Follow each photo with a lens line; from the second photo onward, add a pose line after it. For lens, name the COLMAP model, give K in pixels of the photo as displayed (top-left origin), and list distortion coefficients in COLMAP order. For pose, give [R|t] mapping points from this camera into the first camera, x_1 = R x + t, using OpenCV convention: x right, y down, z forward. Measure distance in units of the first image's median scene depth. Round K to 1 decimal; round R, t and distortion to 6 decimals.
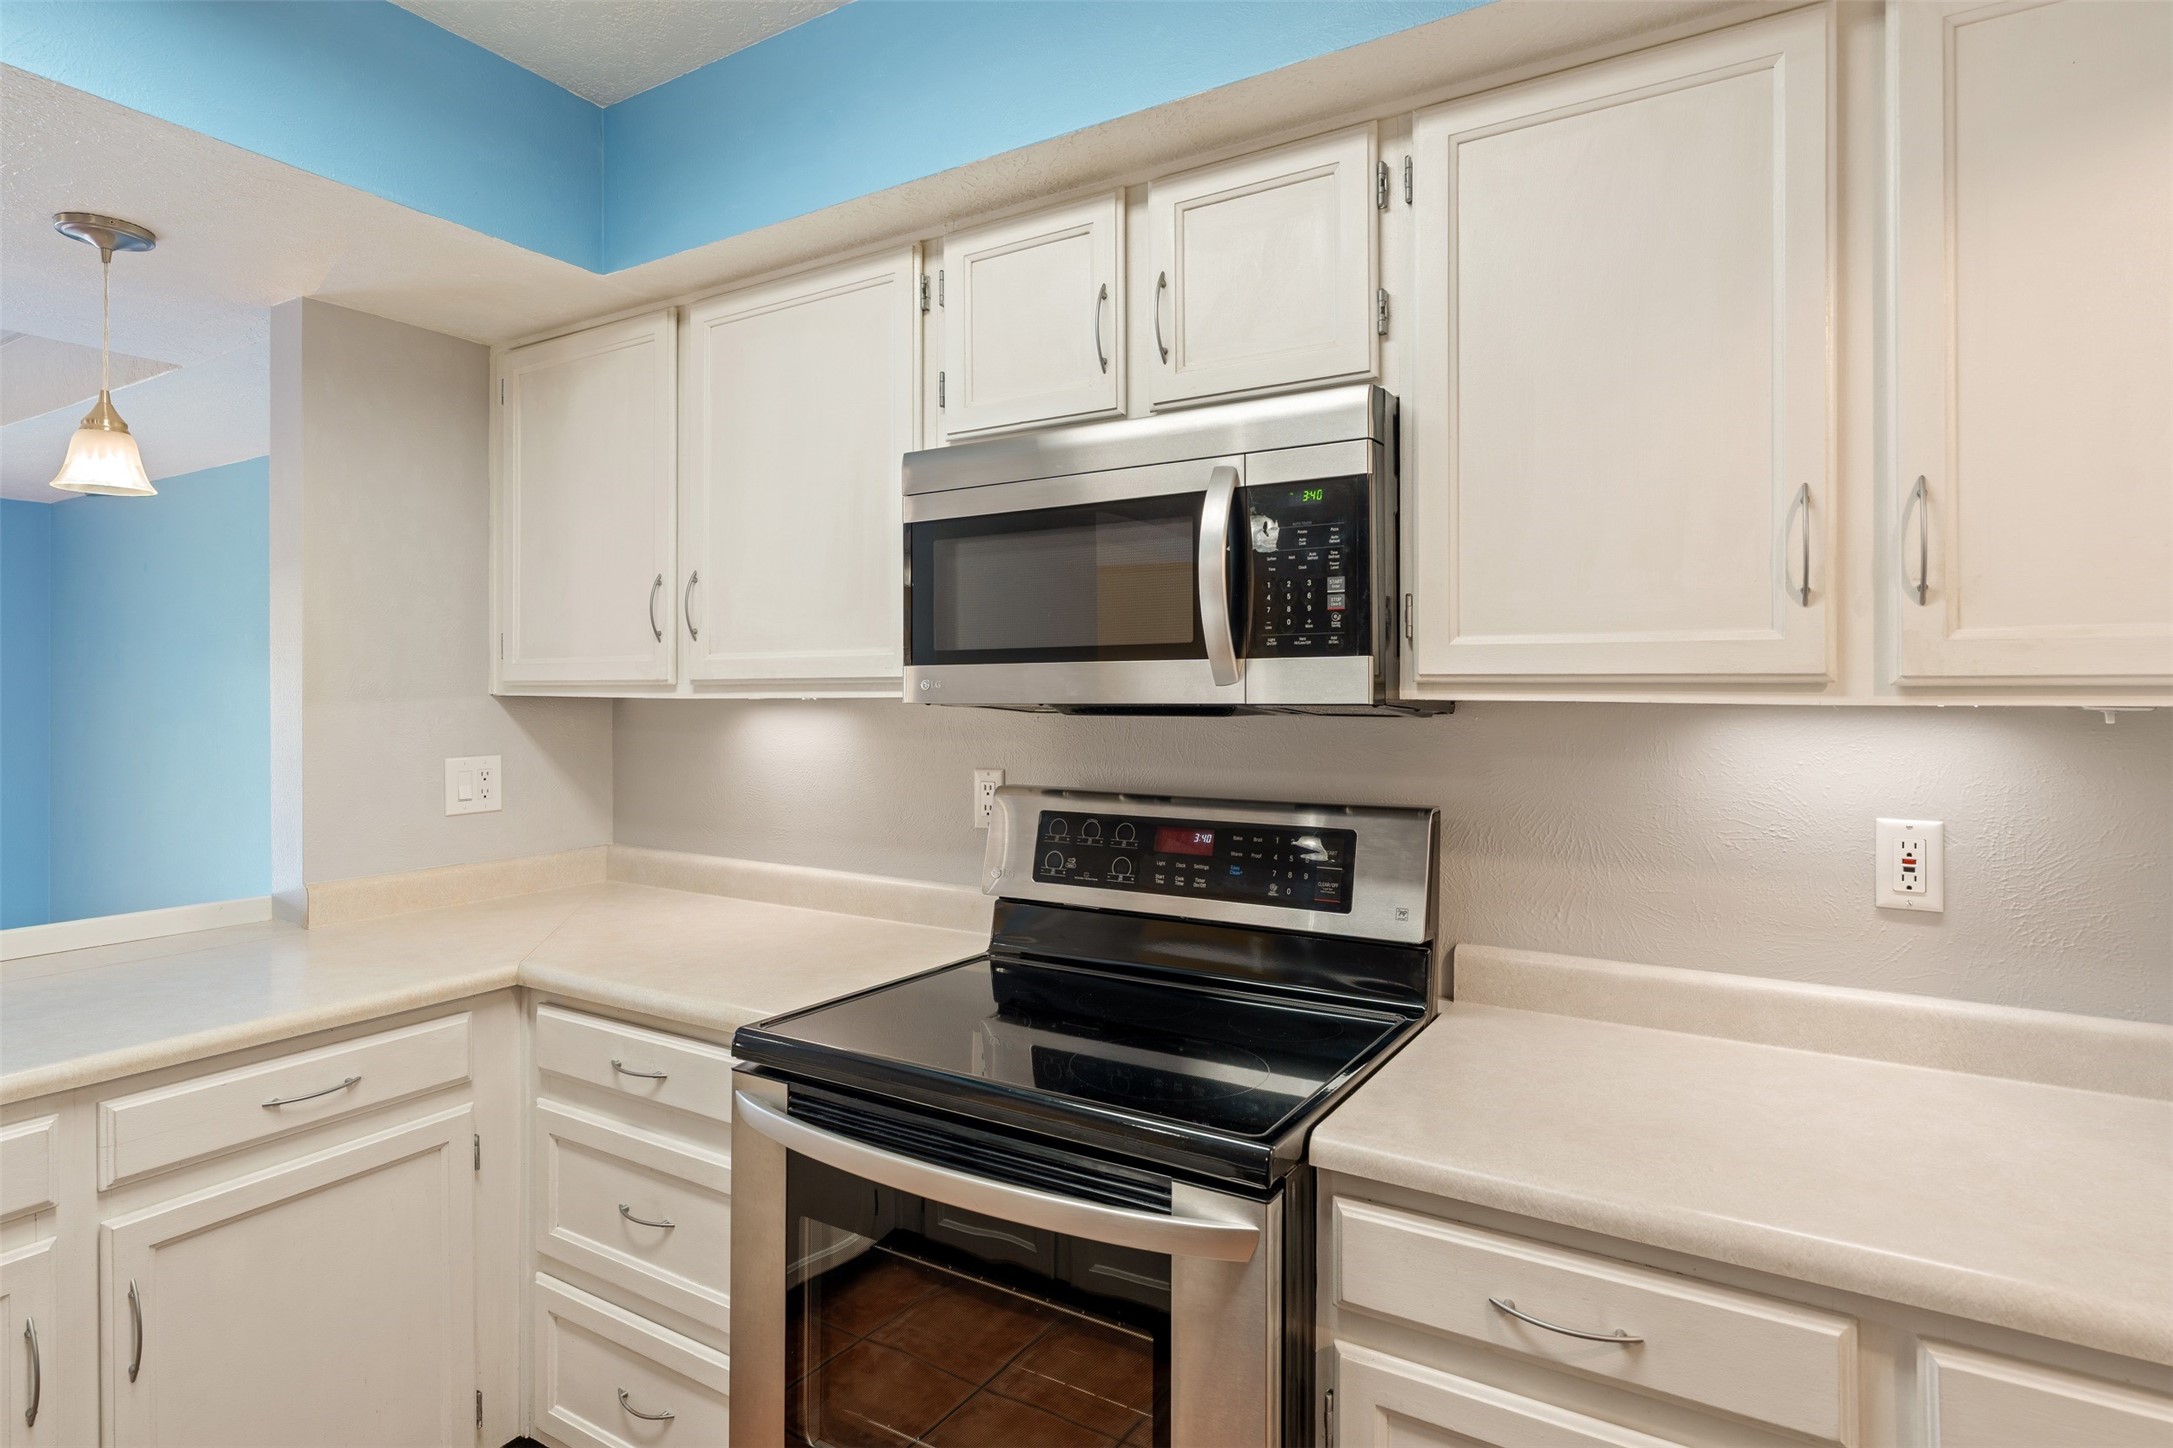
lens RADIAL K [[1148.3, 0, 1093.9], [0, 1148.3, 680.9], [0, 0, 1]] dist [0.004252, 0.000780]
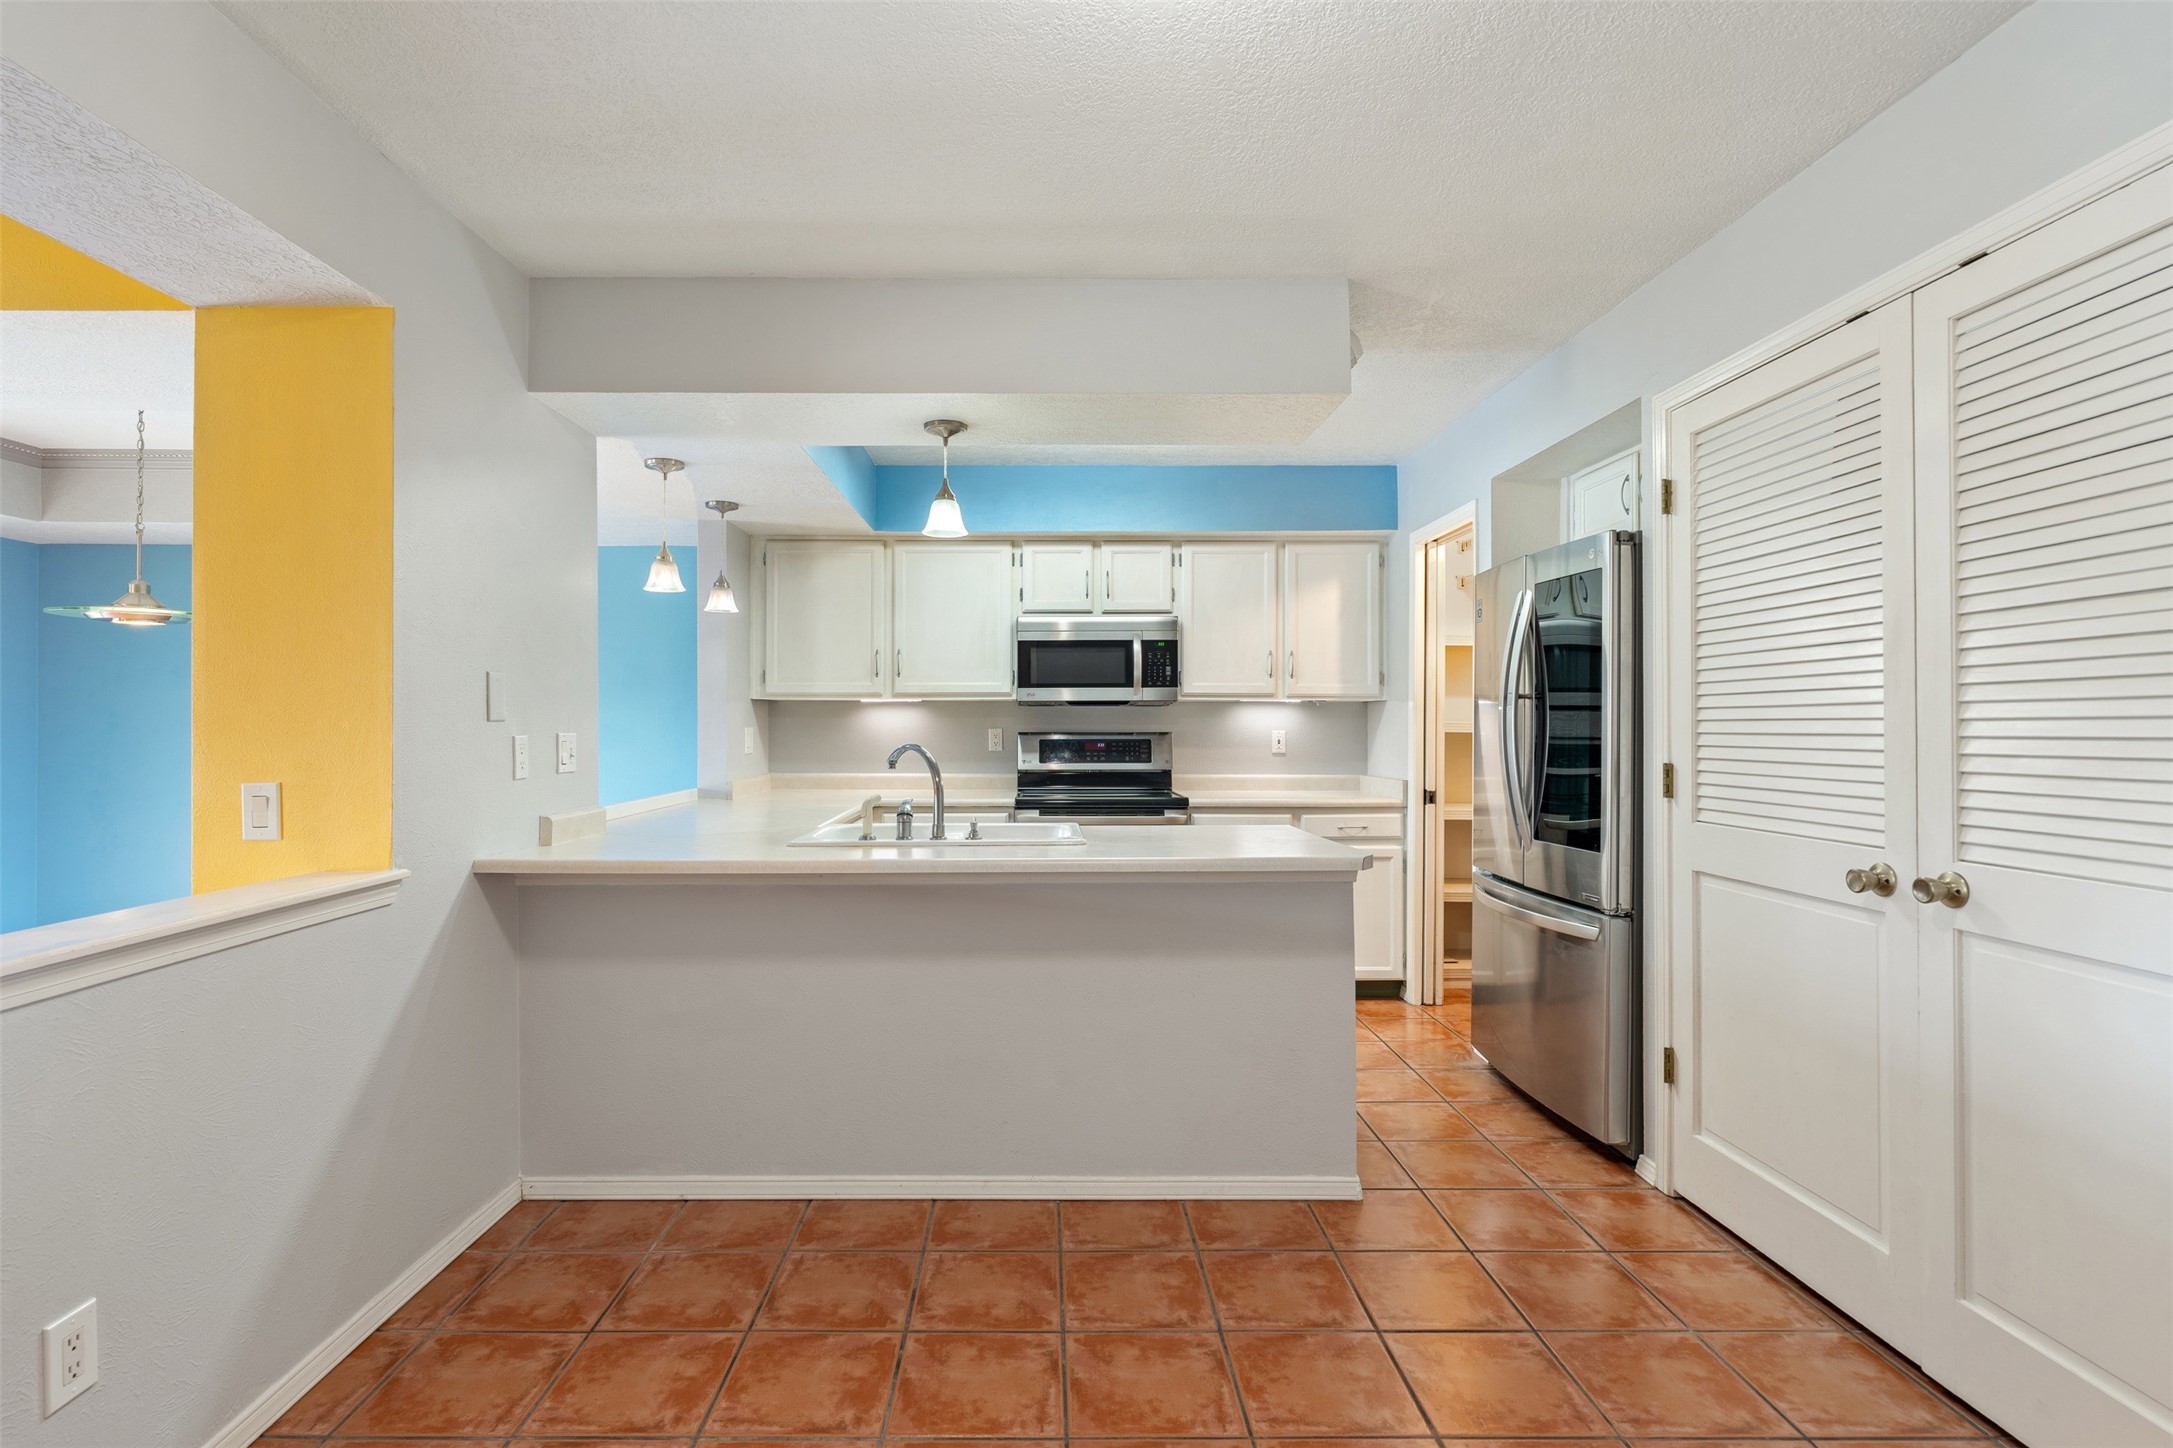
lens RADIAL K [[1049.2, 0, 1086.5], [0, 1049.2, 724.0], [0, 0, 1]] dist [0.001018, 0.000187]
pose [[0.834308, -0.001547, 0.551297, -1.789191], [-0.004345, 0.999947, 0.009383, 0.062540], [-0.551282, -0.010224, 0.834256, -1.611322]]
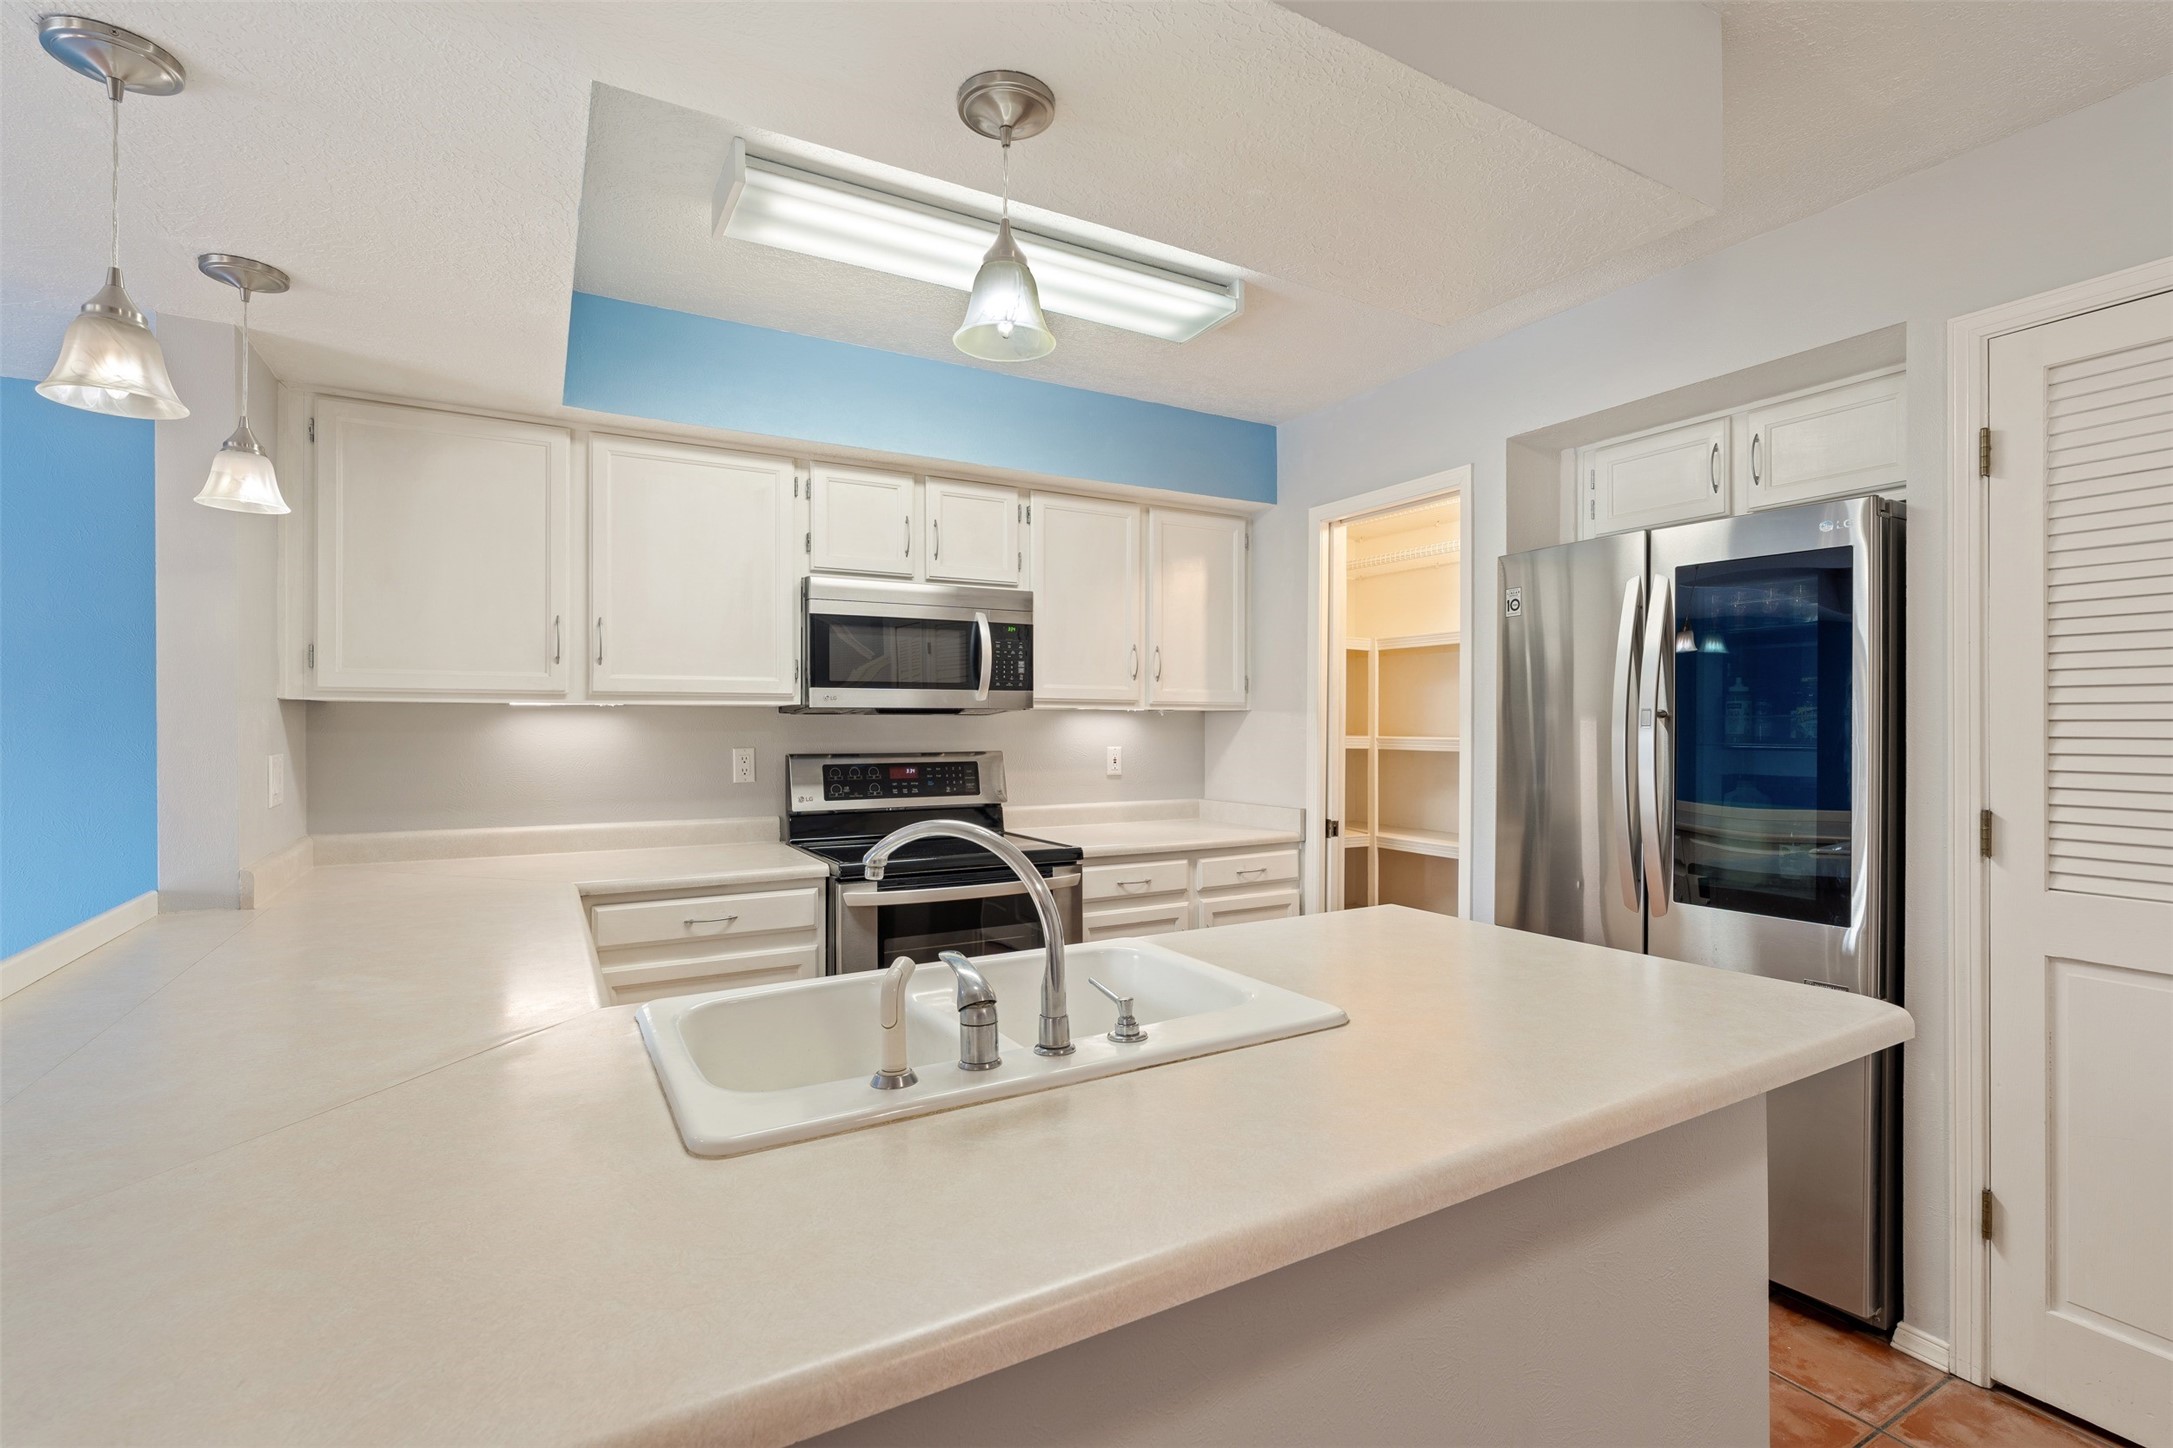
lens RADIAL K [[958.1, 0, 1086.5], [0, 958.1, 724.0], [0, 0, 1]] dist [-0.003280, -0.000767]
pose [[0.478714, -0.002258, 0.877968, -1.584056], [-0.010935, 0.999904, 0.008534, 0.033809], [-0.877903, -0.013686, 0.478643, -0.193847]]
